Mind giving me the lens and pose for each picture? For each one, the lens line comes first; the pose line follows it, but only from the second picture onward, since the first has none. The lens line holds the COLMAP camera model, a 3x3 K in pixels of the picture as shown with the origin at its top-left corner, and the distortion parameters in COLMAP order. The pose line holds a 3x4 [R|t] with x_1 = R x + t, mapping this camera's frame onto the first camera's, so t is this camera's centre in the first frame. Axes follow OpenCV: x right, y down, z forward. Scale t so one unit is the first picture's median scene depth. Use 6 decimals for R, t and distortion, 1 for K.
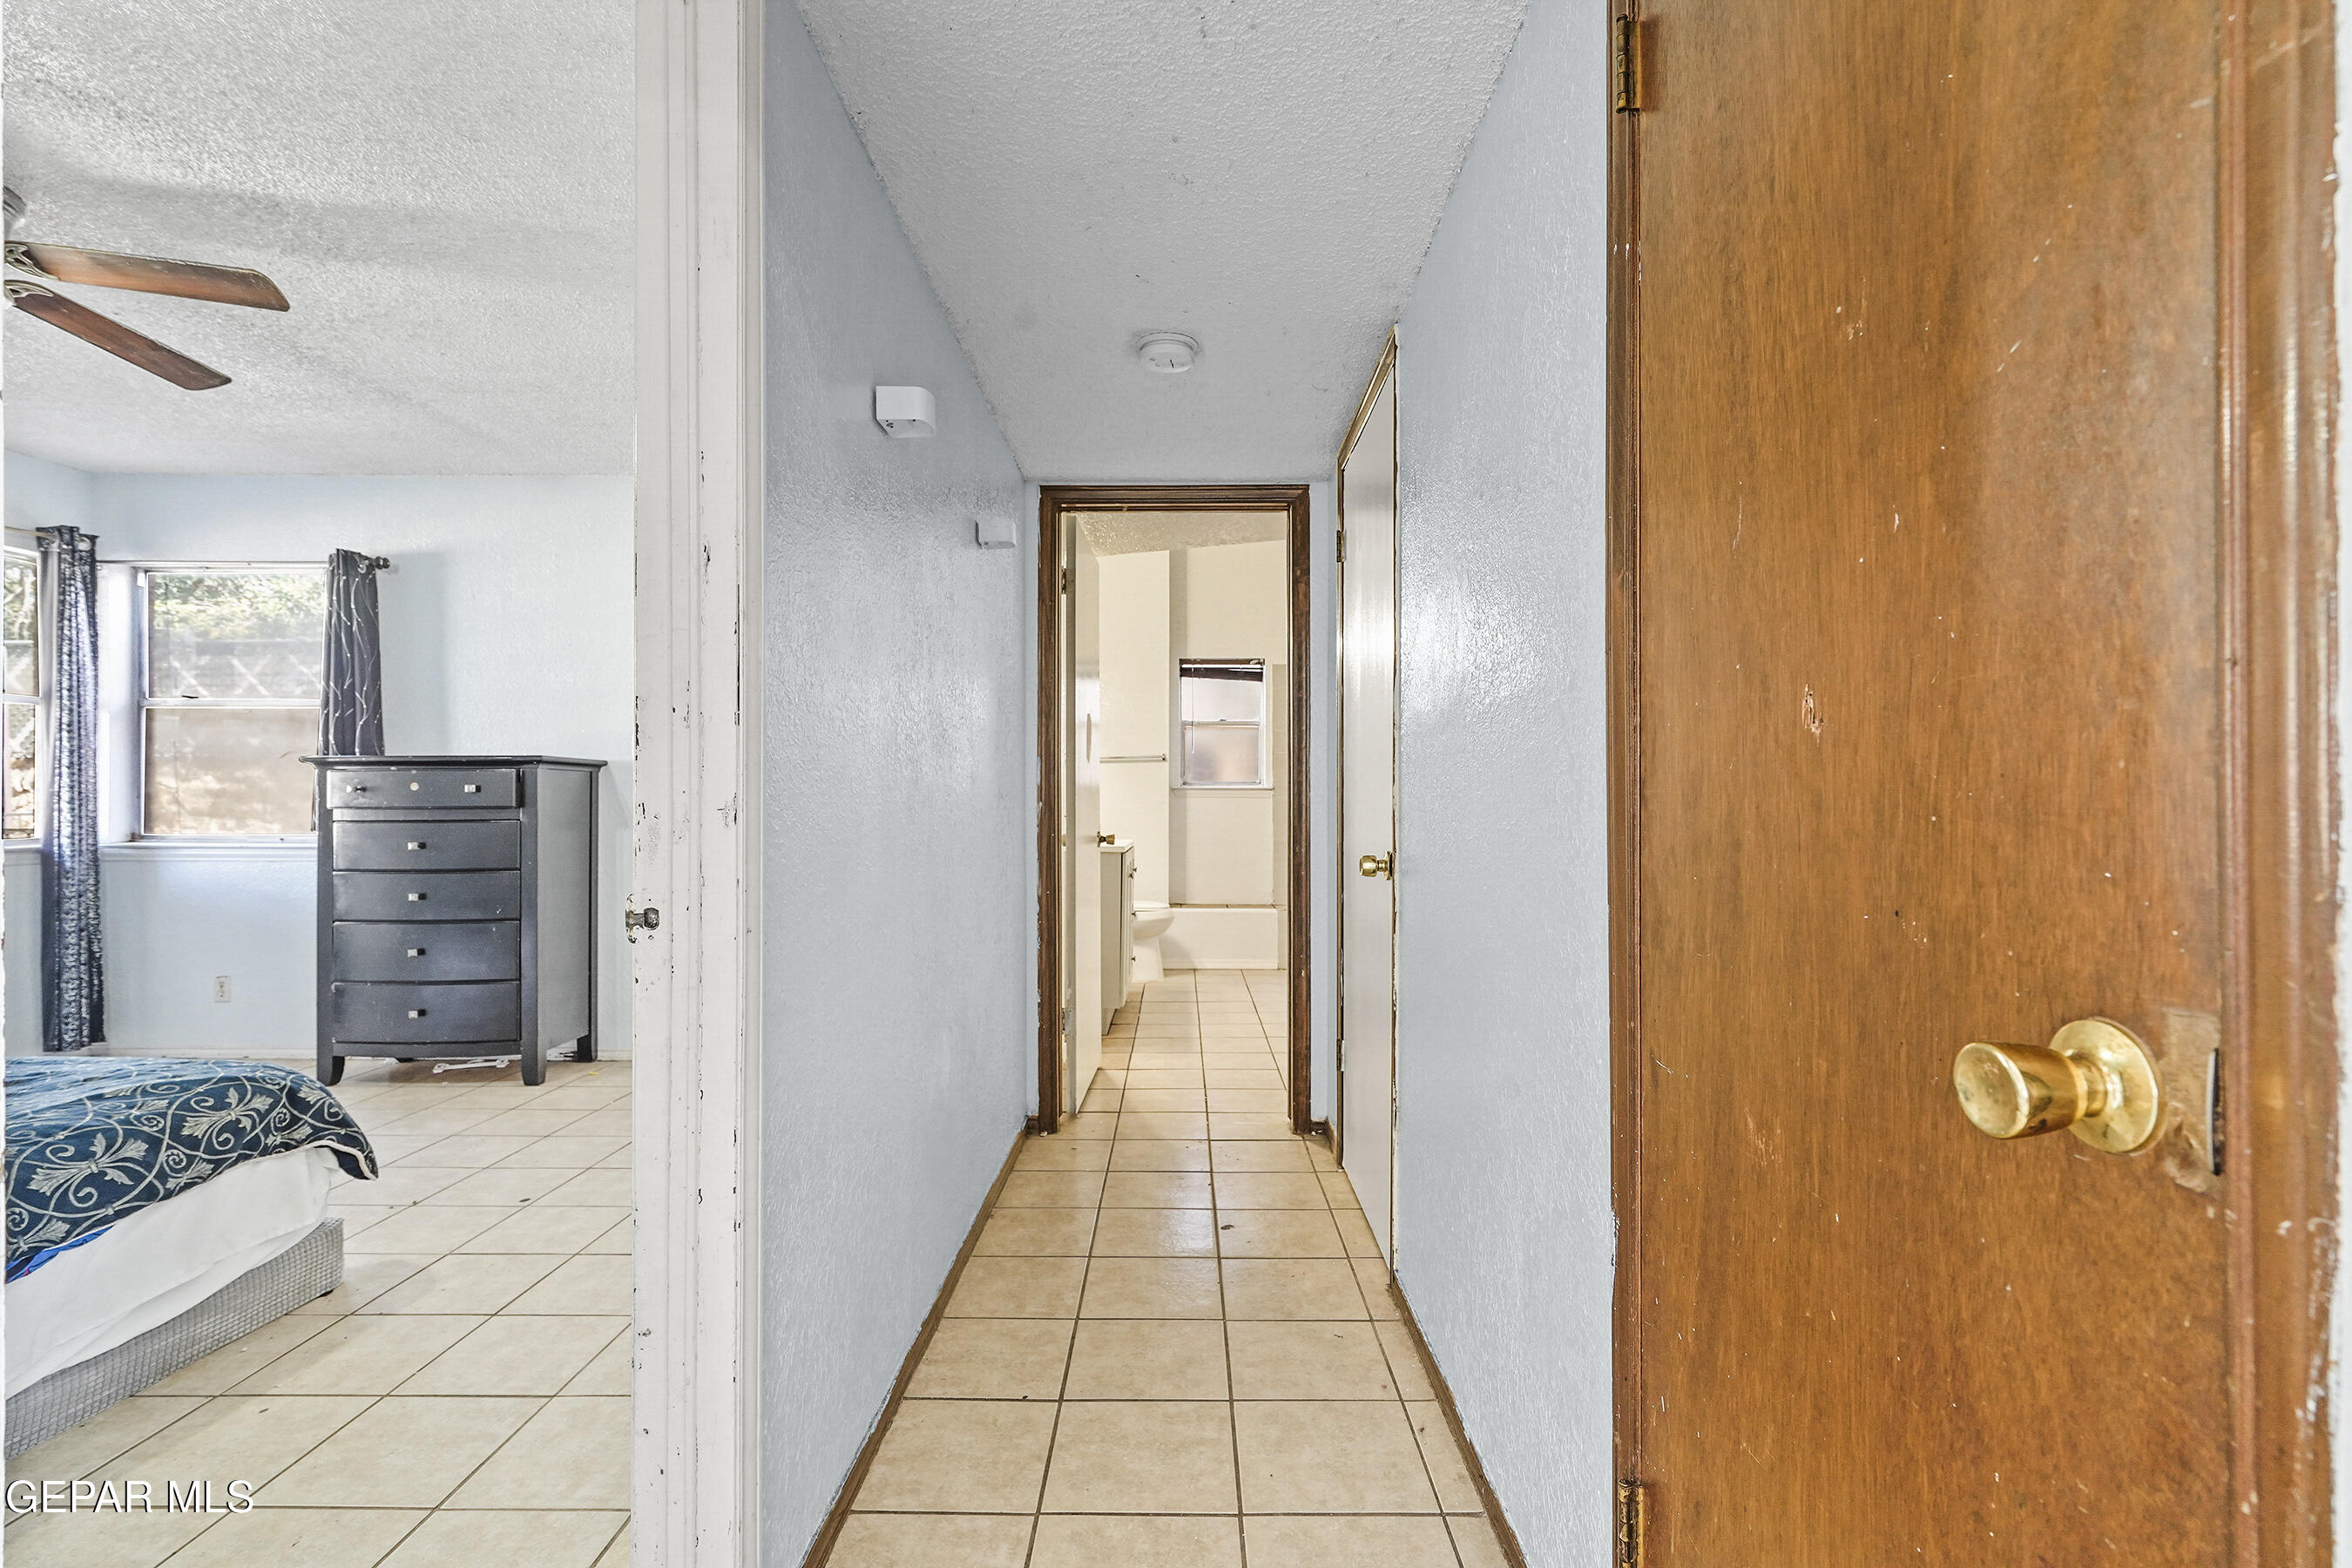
lens RADIAL K [[1074.3, 0, 1168.2], [0, 1074.3, 794.7], [0, 0, 1]] dist [0.002248, 0.000839]
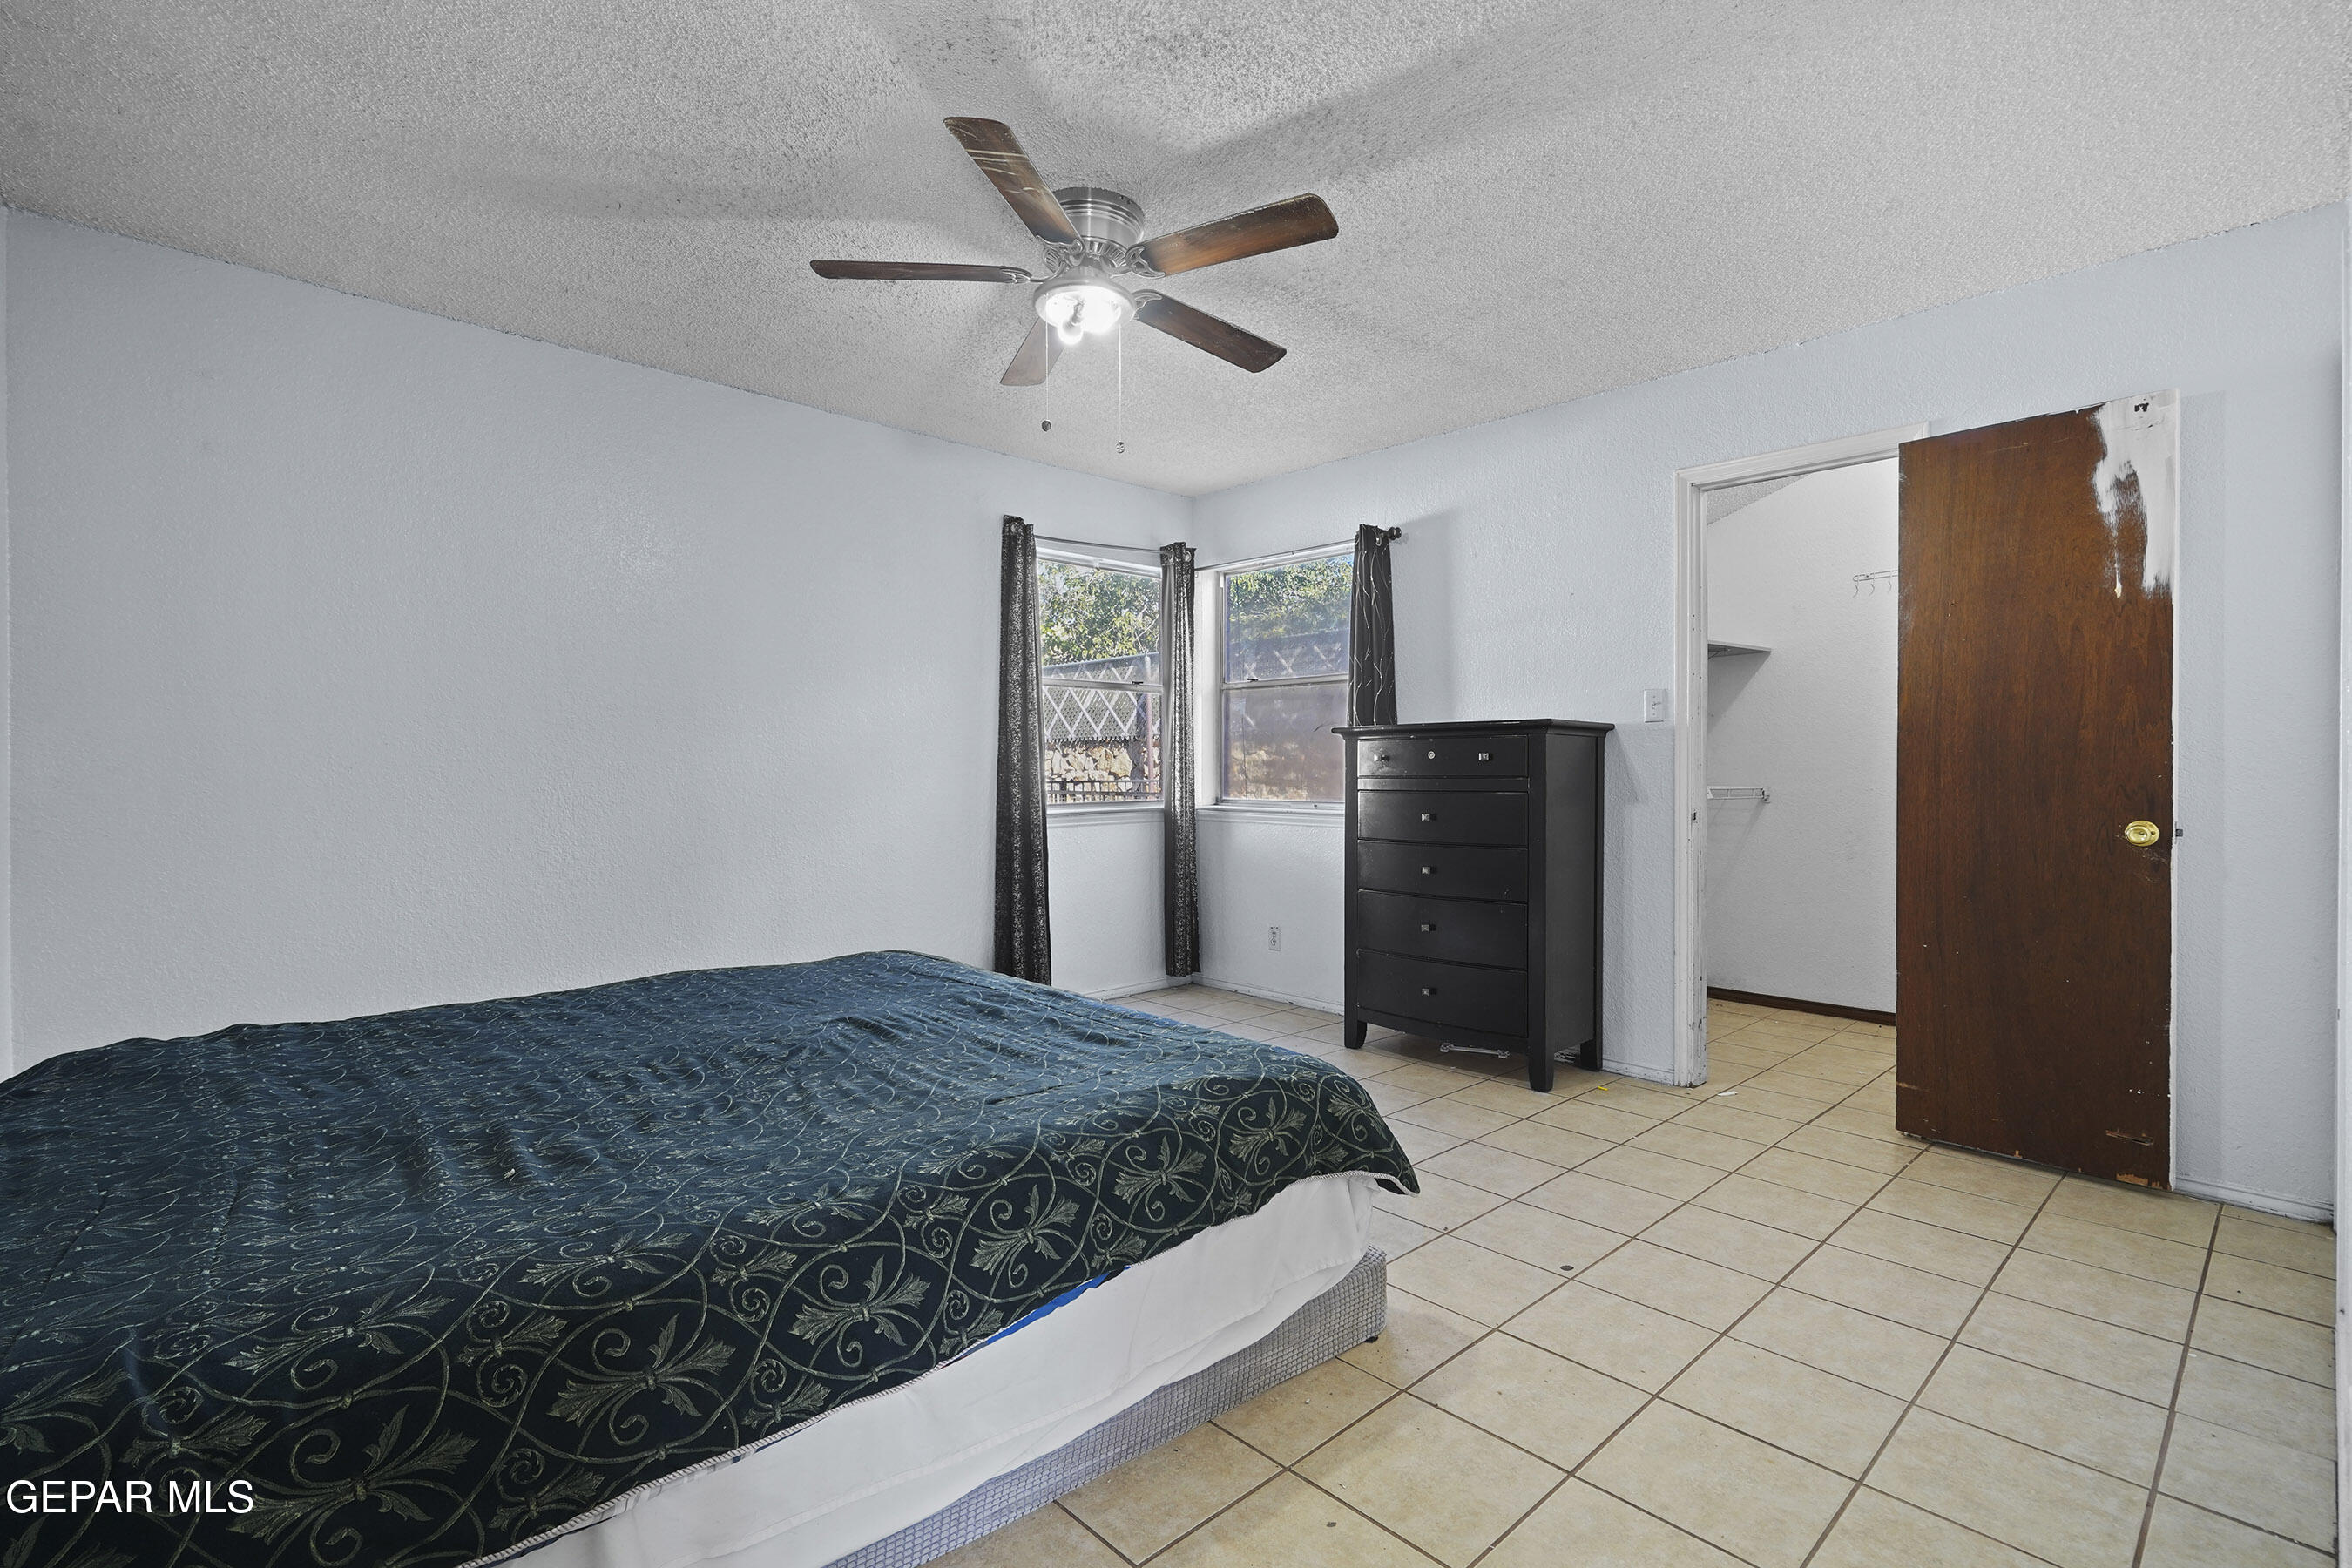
lens RADIAL K [[1079.5, 0, 1172.7], [0, 1079.5, 785.8], [0, 0, 1]] dist [-0.000166, 0.000374]
pose [[0.690902, 0.011315, -0.722860, -0.160126], [0.002088, 0.999842, 0.017646, 0.002014], [0.722946, -0.013701, 0.690769, 0.169314]]
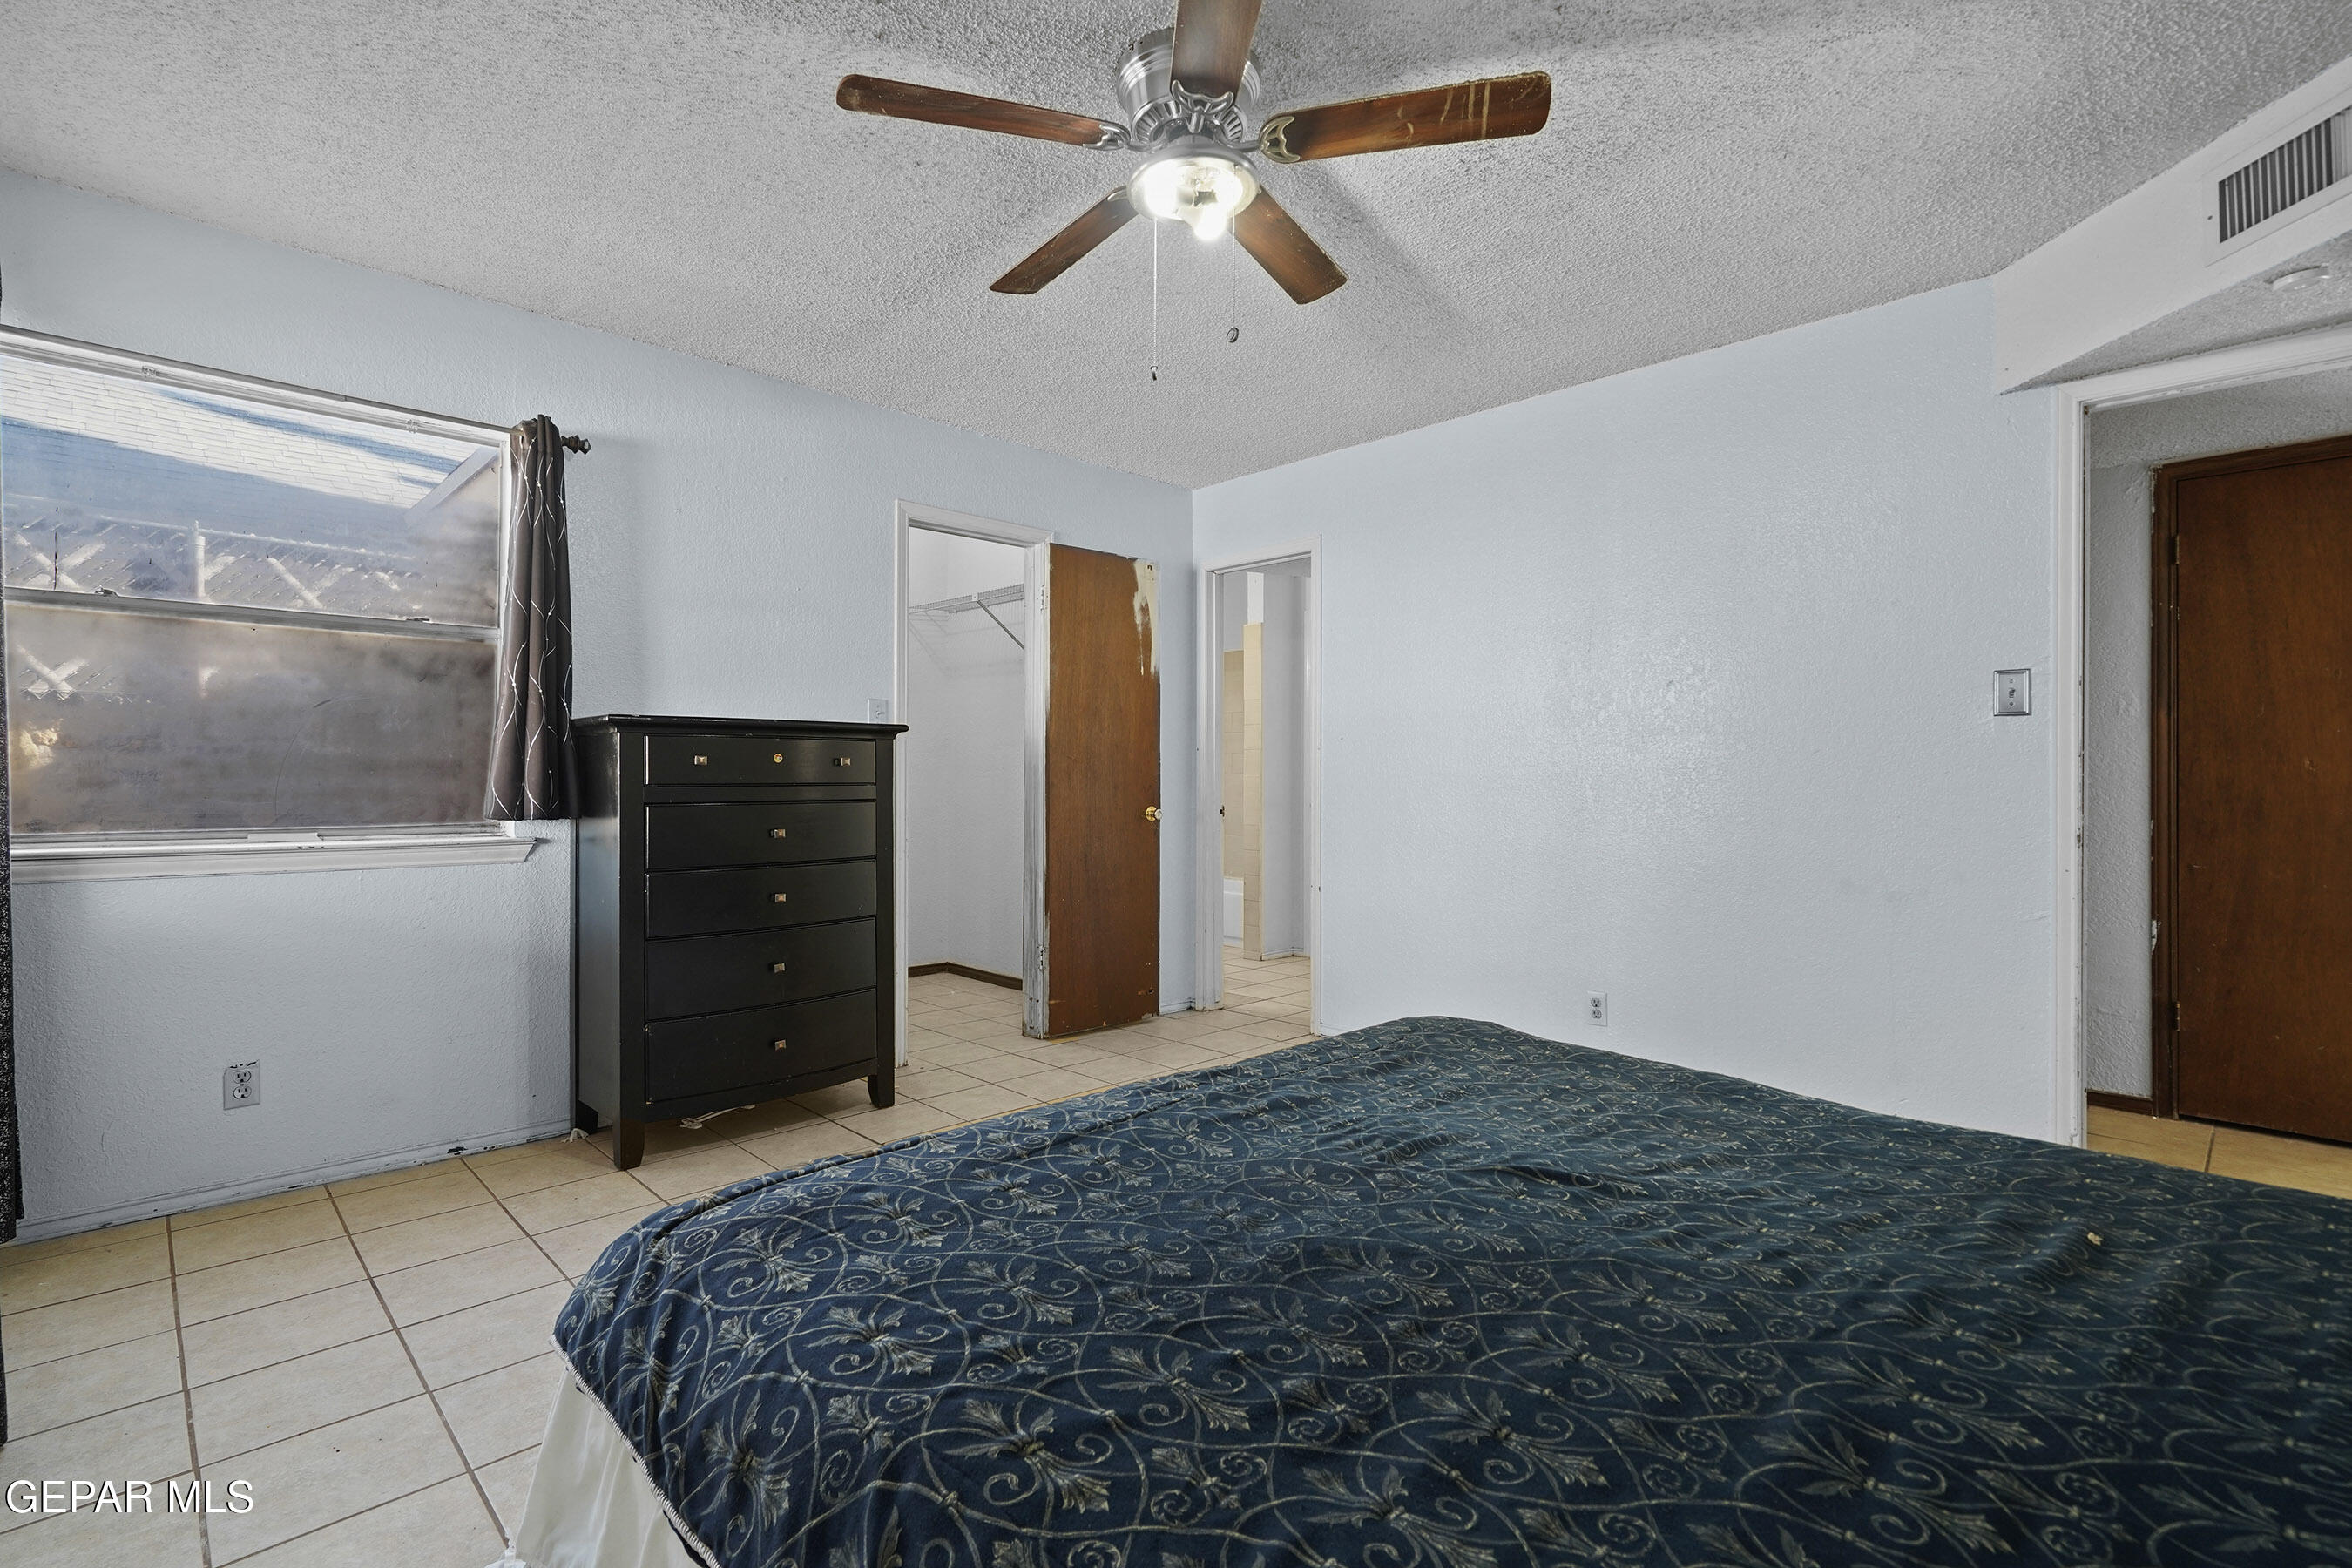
lens RADIAL K [[1089.4, 0, 1174.4], [0, 1089.4, 767.0], [0, 0, 1]] dist [-0.002086, 0.000303]
pose [[0.710247, 0.012190, 0.703847, -1.077133], [-0.011287, 0.999919, -0.005928, 0.000958], [-0.703862, -0.003734, 0.710327, 0.224026]]
